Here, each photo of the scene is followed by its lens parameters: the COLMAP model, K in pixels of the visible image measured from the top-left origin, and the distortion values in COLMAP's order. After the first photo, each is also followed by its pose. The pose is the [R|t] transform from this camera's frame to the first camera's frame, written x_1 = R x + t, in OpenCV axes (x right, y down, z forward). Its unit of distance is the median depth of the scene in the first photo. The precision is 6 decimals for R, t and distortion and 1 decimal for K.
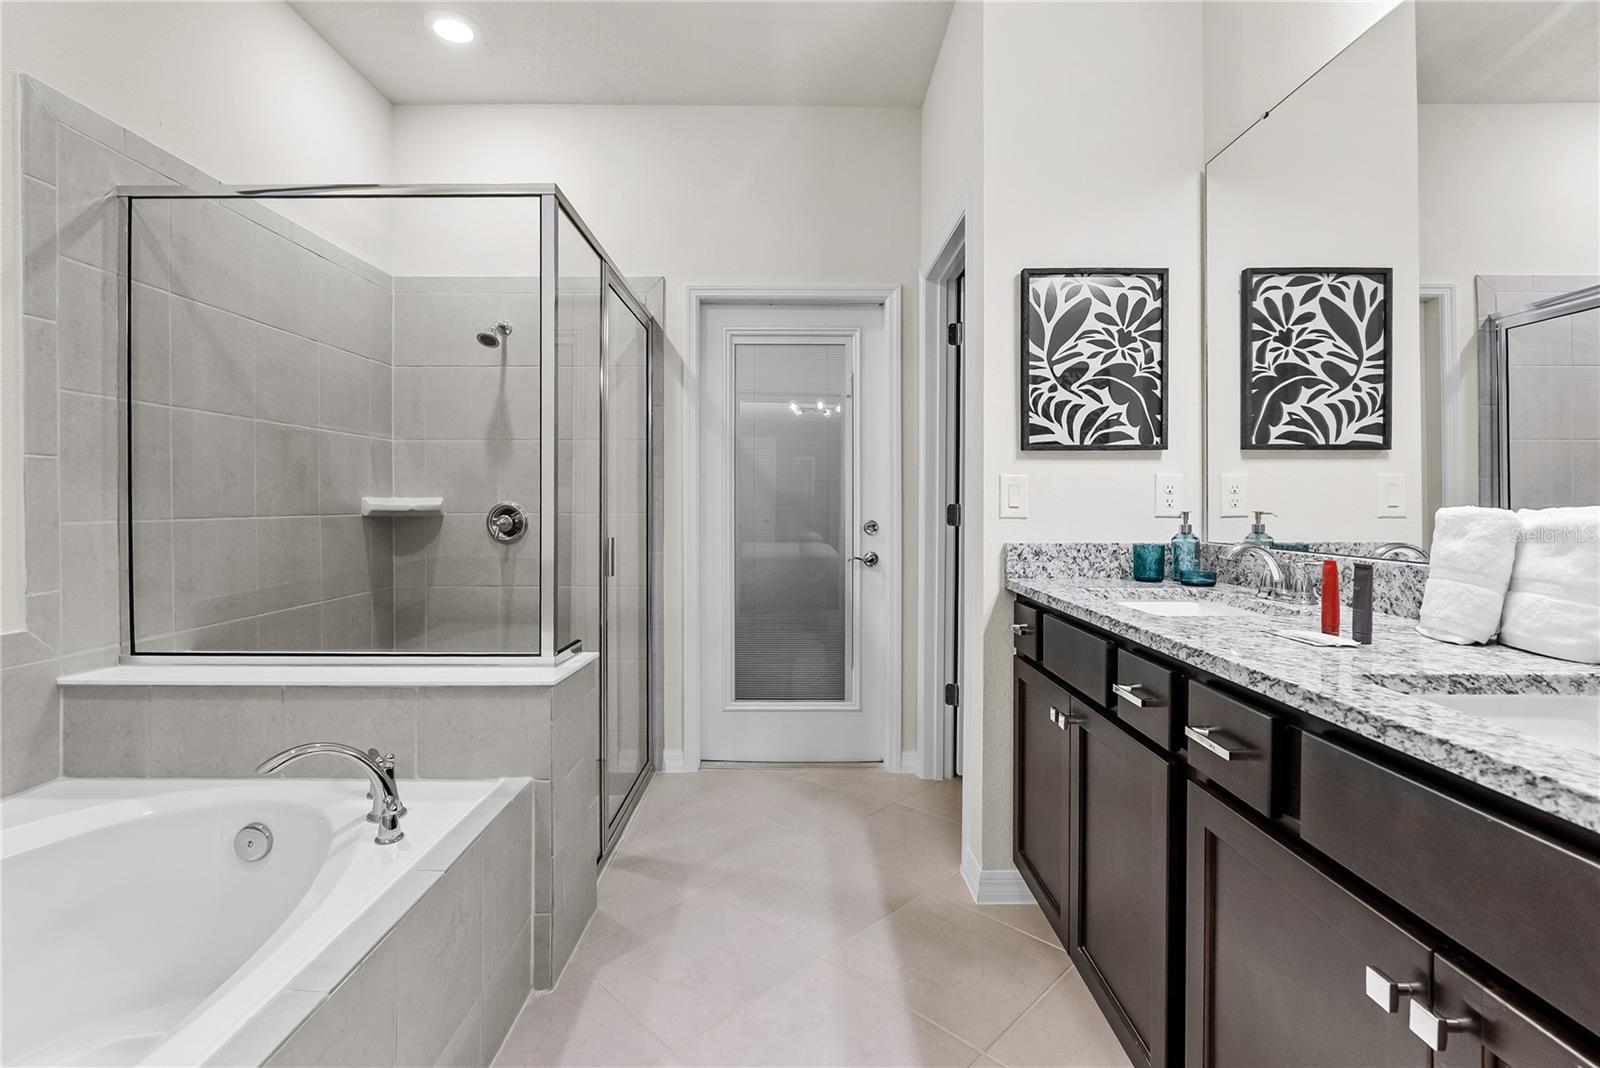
lens RADIAL K [[735.8, 0, 795.6], [0, 735.8, 508.7], [0, 0, 1]] dist [-0.012399, 0.004673]
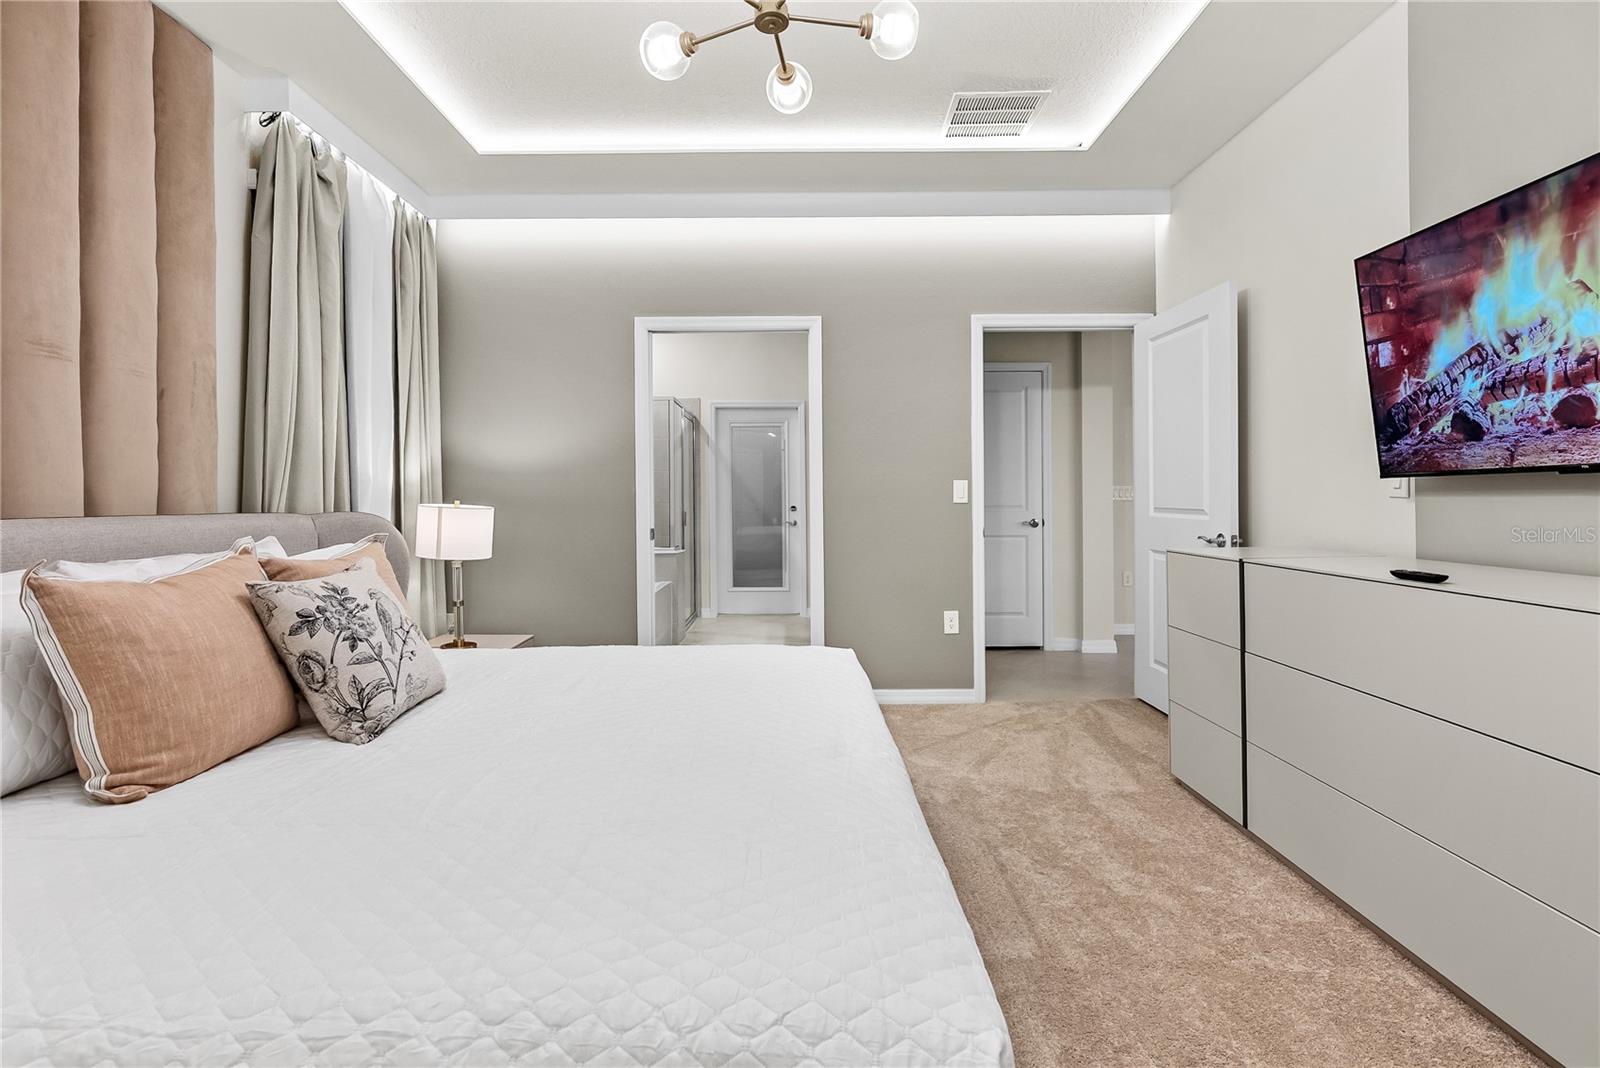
lens RADIAL K [[735.8, 0, 780.8], [0, 735.8, 503.9], [0, 0, 1]] dist [-0.012399, 0.004673]
pose [[0.999814, -0.009837, -0.016606, 0.158417], [0.009795, 0.999949, -0.002589, 0.026135], [0.016631, 0.002426, 0.999859, -1.912005]]
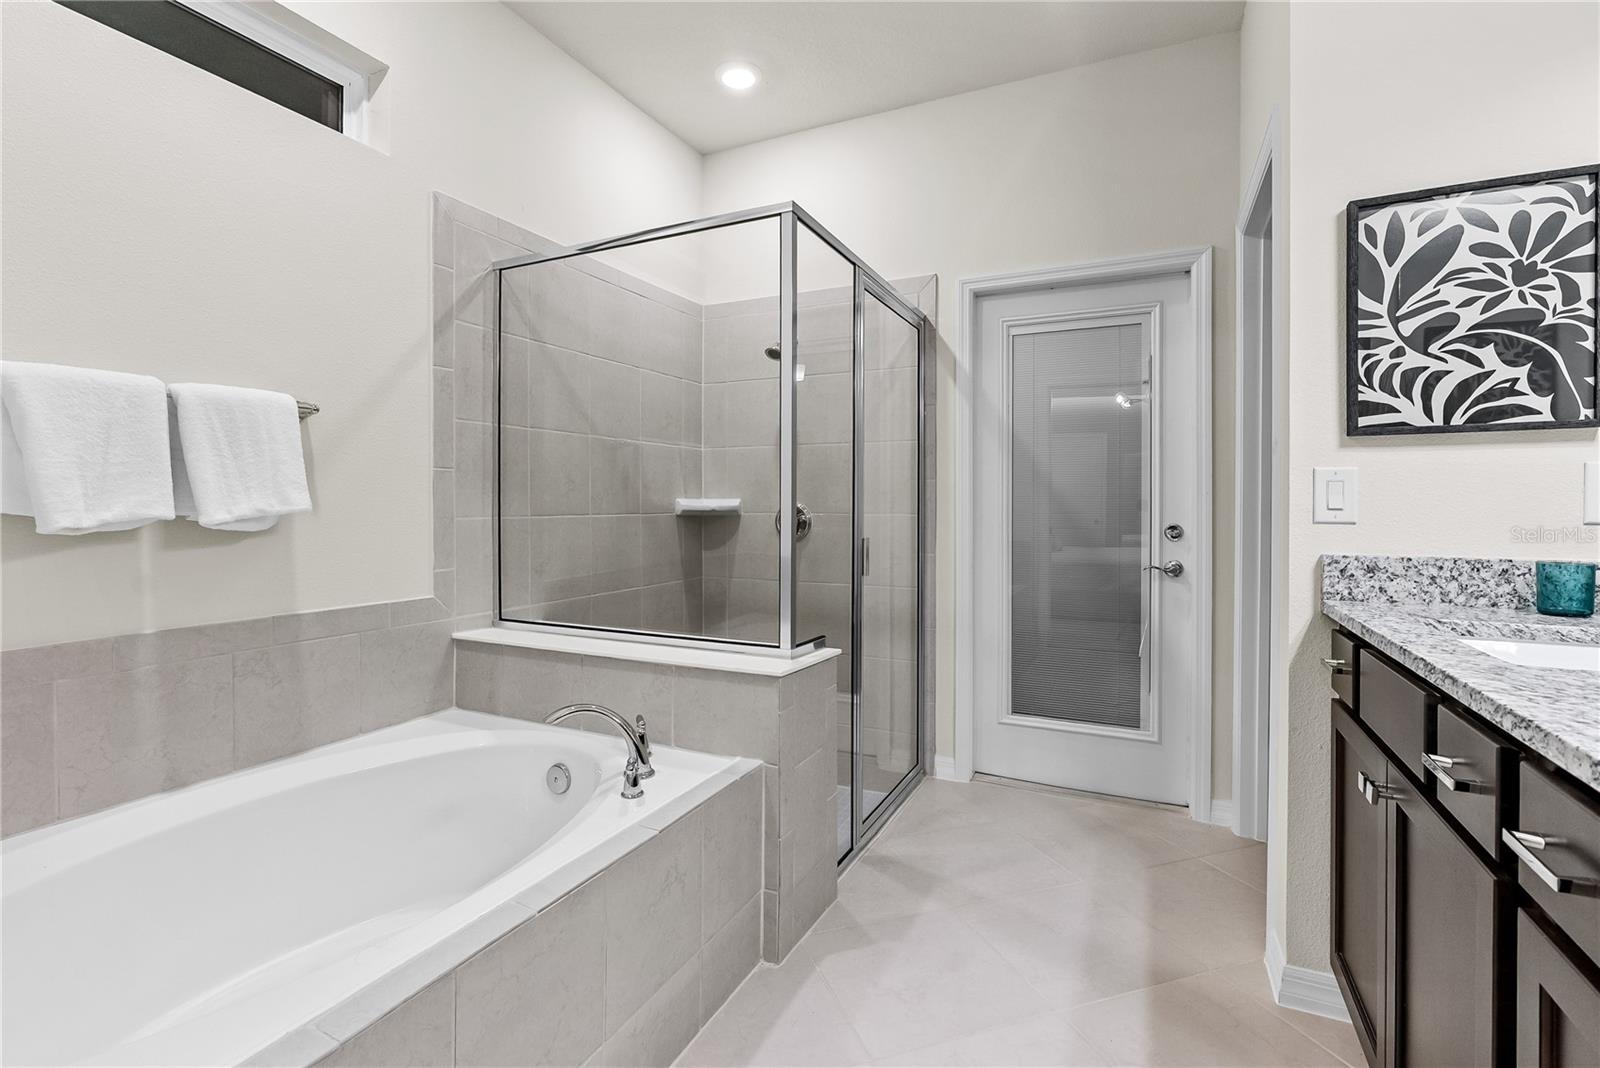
lens RADIAL K [[735.8, 0, 788.2], [0, 735.8, 508.2], [0, 0, 1]] dist [-0.012399, 0.004673]
pose [[0.897500, 0.002718, -0.441006, 0.118516], [-0.003851, 0.999991, -0.001675, 0.000318], [0.440997, 0.003202, 0.897503, 0.046241]]
